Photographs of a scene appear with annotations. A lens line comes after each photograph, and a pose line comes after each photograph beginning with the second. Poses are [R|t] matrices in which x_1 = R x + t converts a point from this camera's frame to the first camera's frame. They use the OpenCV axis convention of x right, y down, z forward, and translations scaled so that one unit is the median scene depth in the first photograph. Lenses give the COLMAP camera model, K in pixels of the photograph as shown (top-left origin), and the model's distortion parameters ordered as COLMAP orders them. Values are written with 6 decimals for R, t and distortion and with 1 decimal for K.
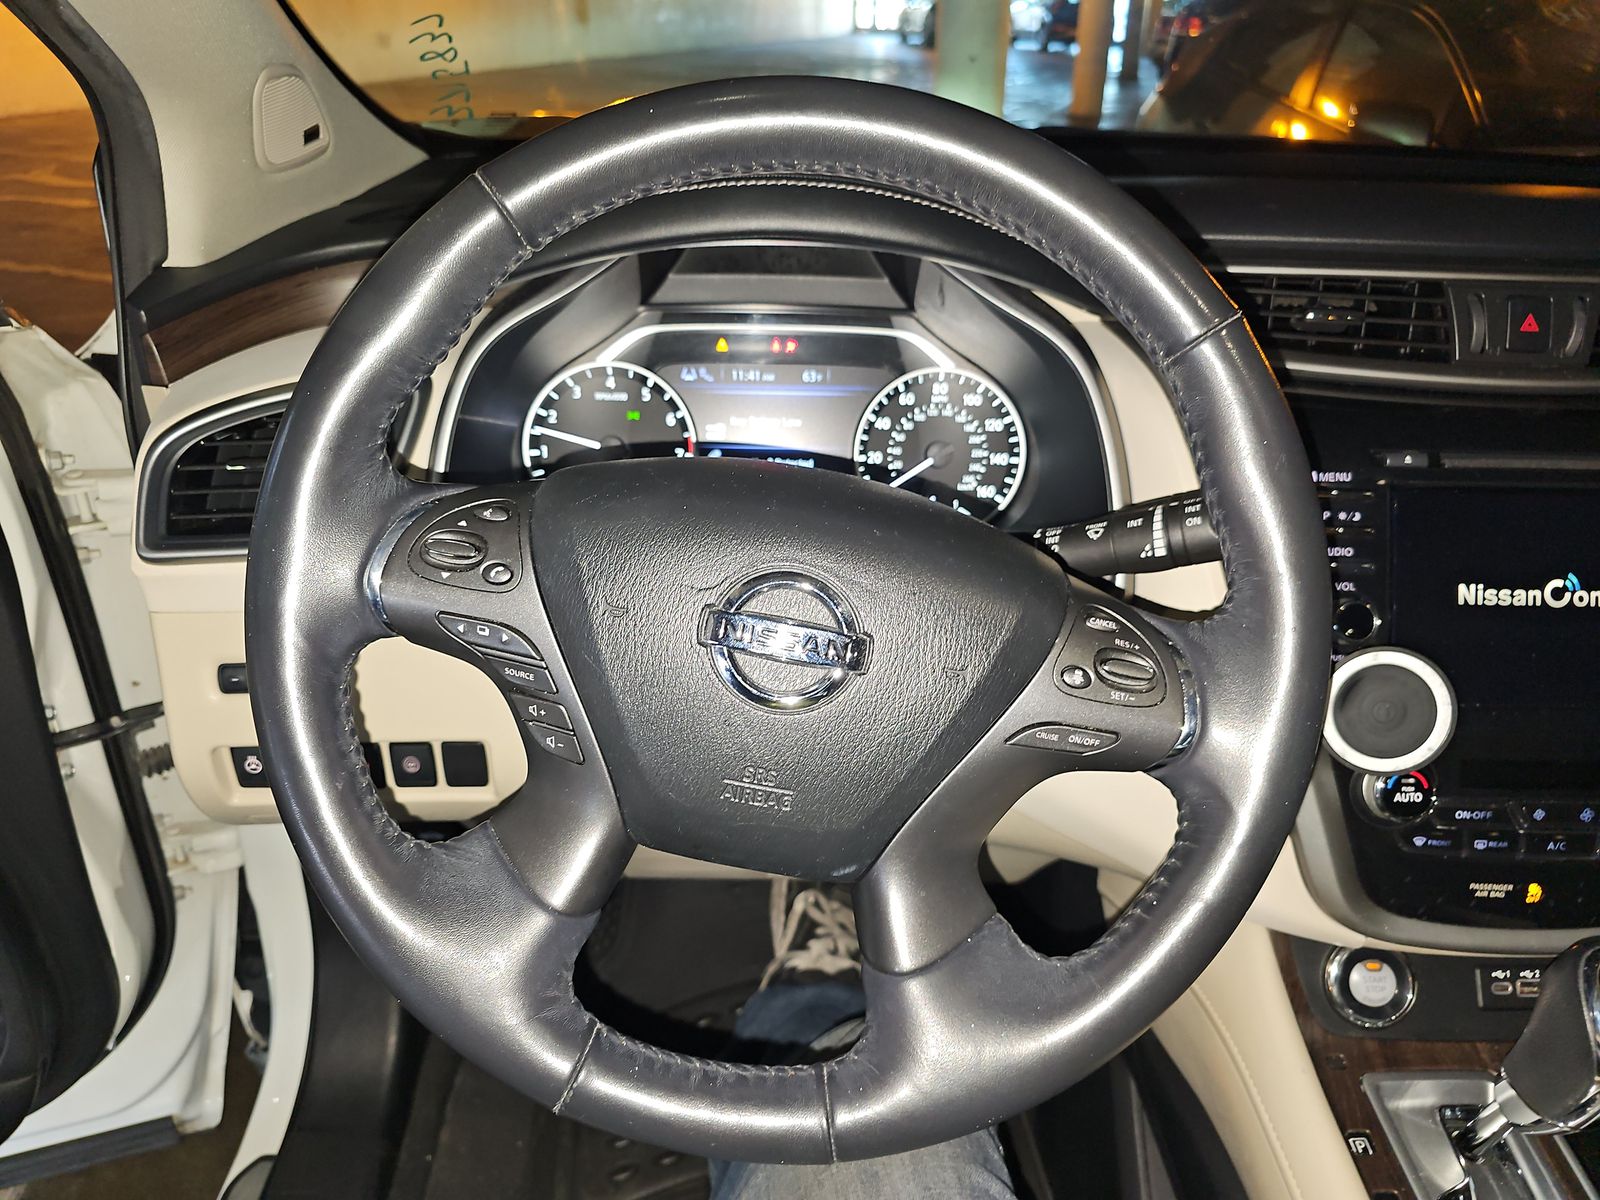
lens RADIAL K [[1081.4, 0, 800.0], [0, 1081.4, 600.0], [0, 0, 1]] dist [0.059216, -0.085008]
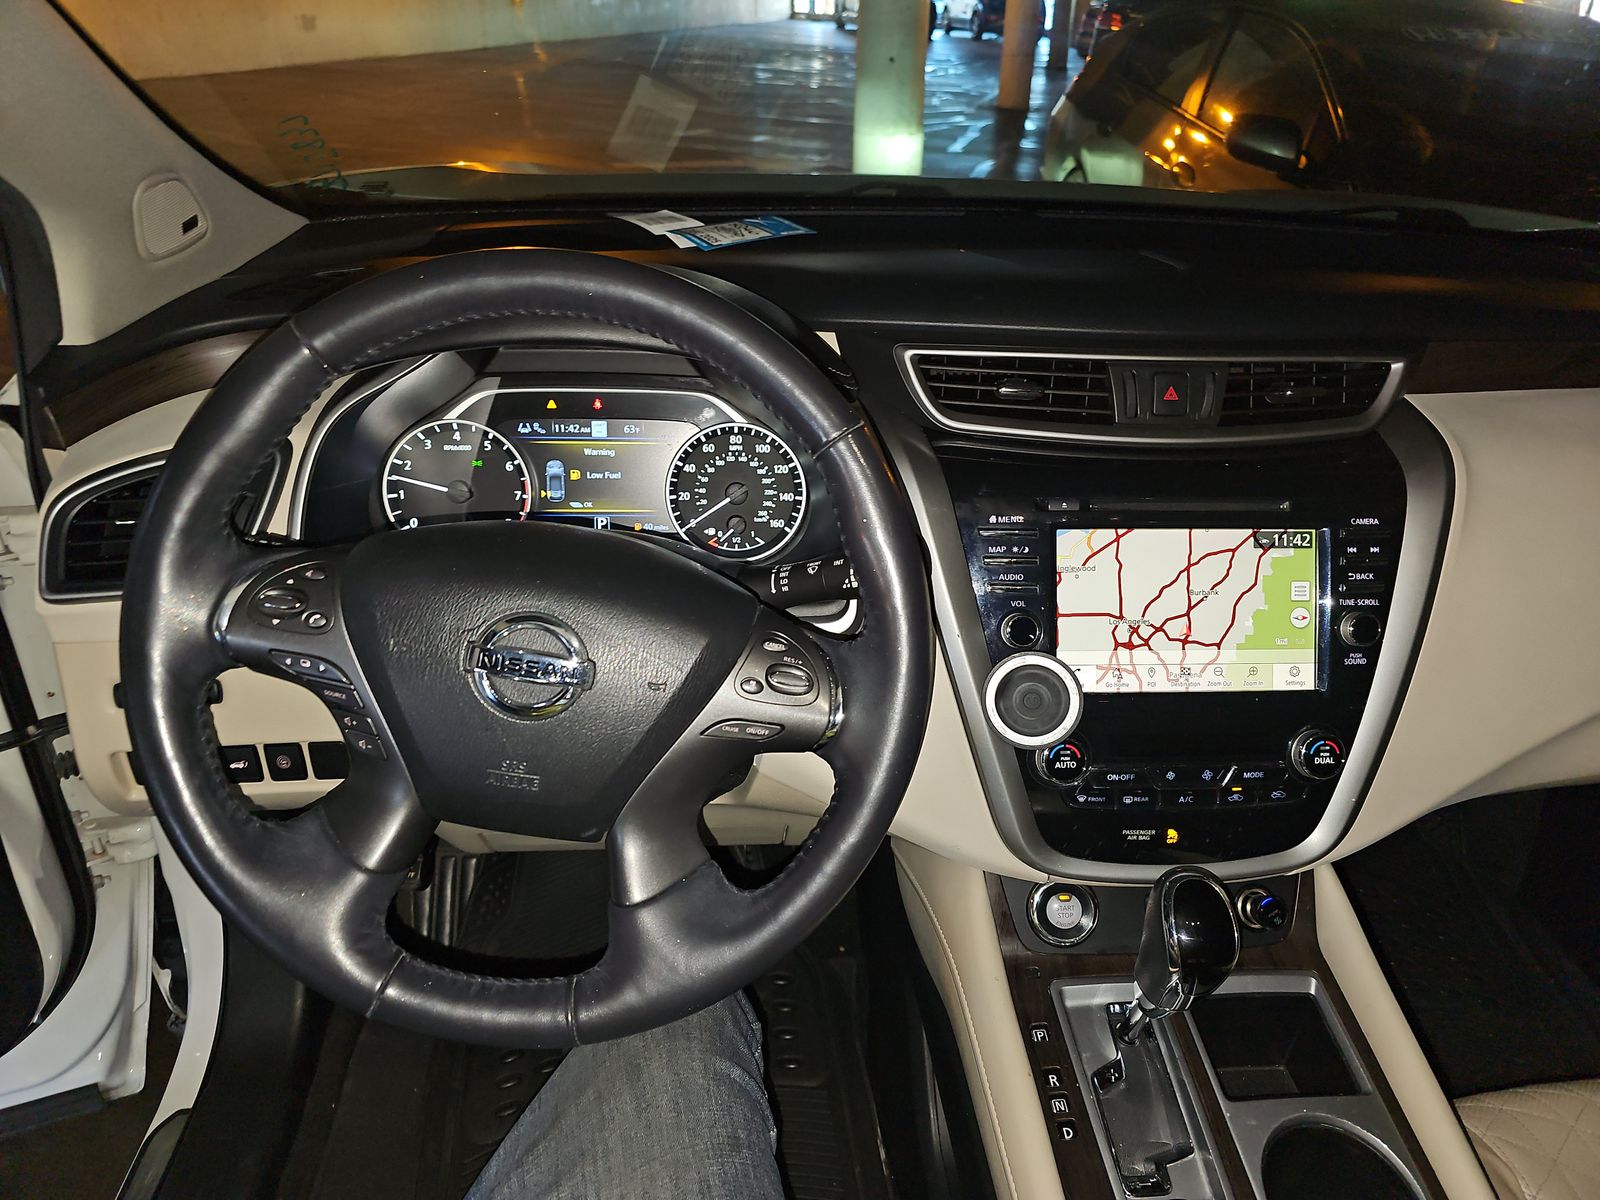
lens RADIAL K [[1074.4, 0, 825.0], [0, 1074.4, 597.9], [0, 0, 1]] dist [0.057037, -0.061768]
pose [[0.997802, -0.018297, 0.063683, 0.149912], [0.017308, 0.999721, 0.016044, -0.035499], [-0.063958, -0.014907, 0.997841, -0.211336]]
